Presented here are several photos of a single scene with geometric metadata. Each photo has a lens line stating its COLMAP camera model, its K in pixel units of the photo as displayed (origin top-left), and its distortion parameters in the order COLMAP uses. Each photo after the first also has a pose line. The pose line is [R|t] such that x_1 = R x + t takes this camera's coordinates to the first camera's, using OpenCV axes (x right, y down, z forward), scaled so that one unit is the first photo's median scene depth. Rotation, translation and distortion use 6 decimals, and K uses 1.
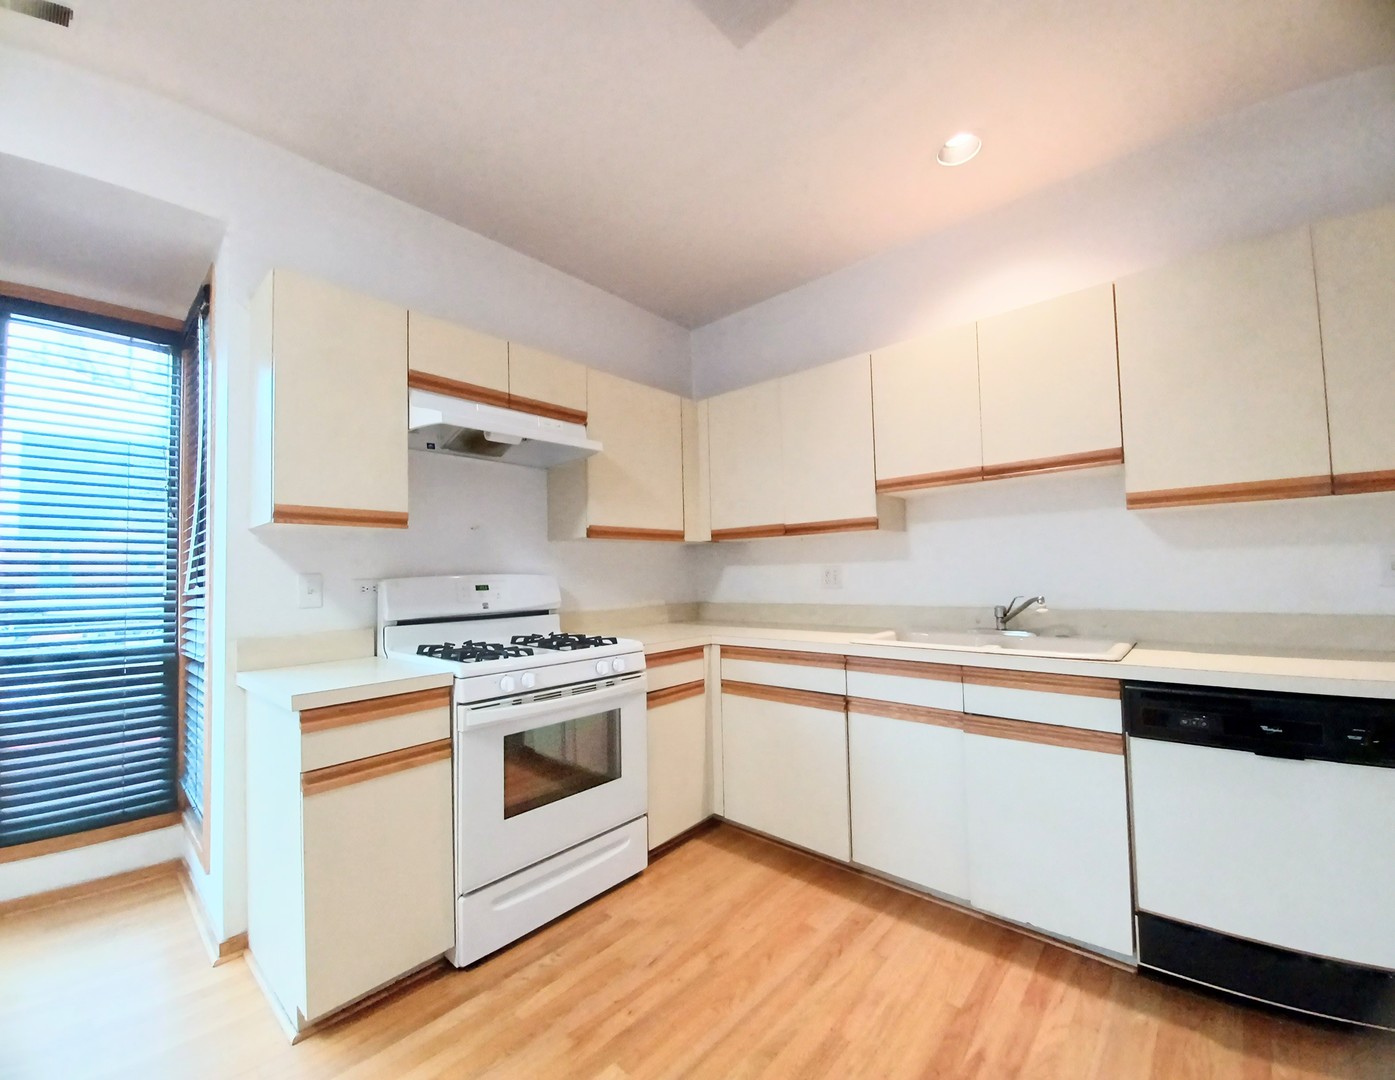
lens RADIAL K [[565.1, 0, 693.8], [0, 565.1, 555.5], [0, 0, 1]] dist [-0.010685, -0.001320]
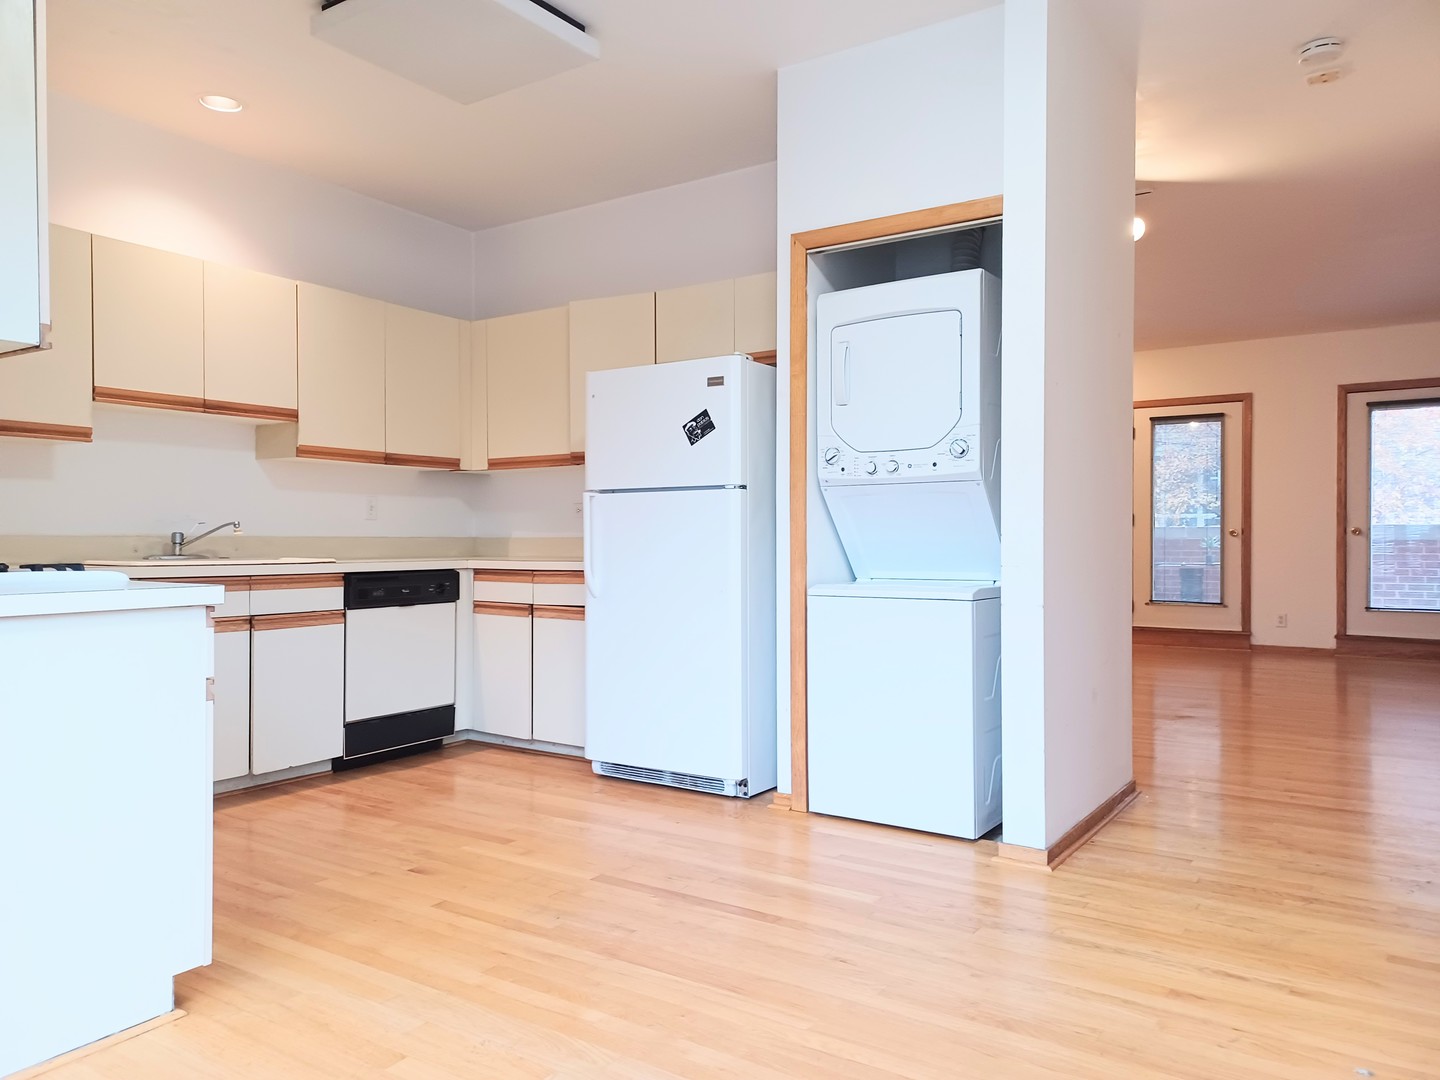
lens RADIAL K [[1052.2, 0, 714.0], [0, 1052.2, 538.5], [0, 0, 1]] dist [0.047488, -0.036014]
pose [[-0.152473, 0.025505, 0.987978, -1.793324], [-0.036177, 0.998853, -0.031369, 0.149849], [-0.987645, -0.040525, -0.151376, 0.375672]]
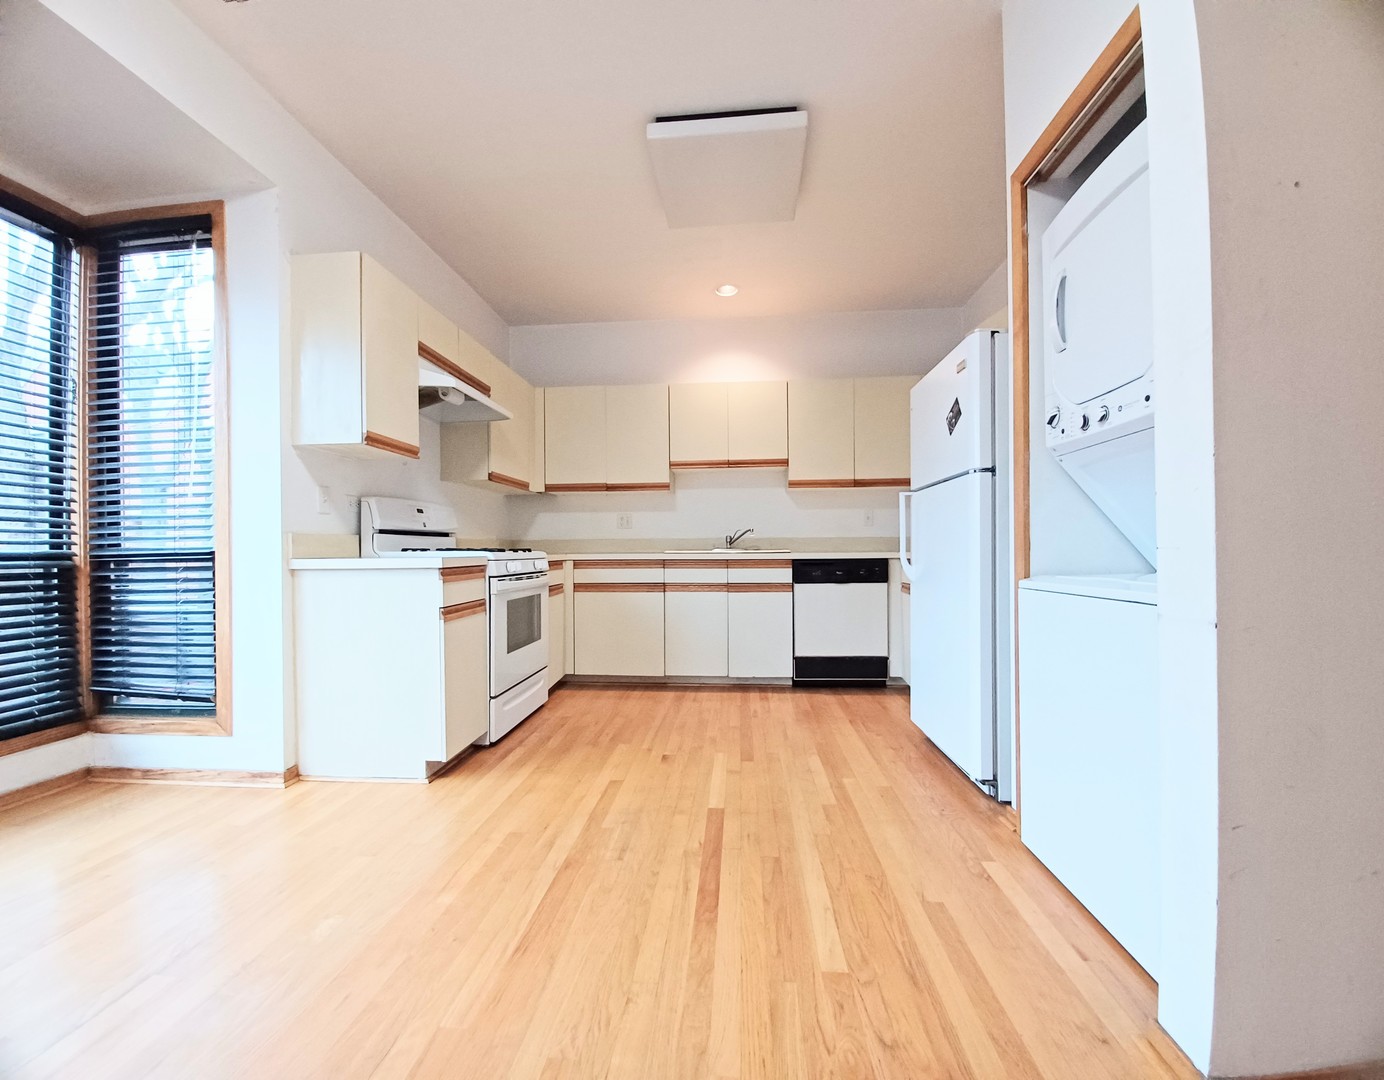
lens RADIAL K [[571.4, 0, 690.5], [0, 571.4, 552.1], [0, 0, 1]] dist [-0.004465, -0.000173]
pose [[0.796619, 0.014699, 0.604303, -0.825756], [-0.032624, 0.999293, 0.018699, 0.131762], [-0.603601, -0.034611, 0.796535, -0.516304]]
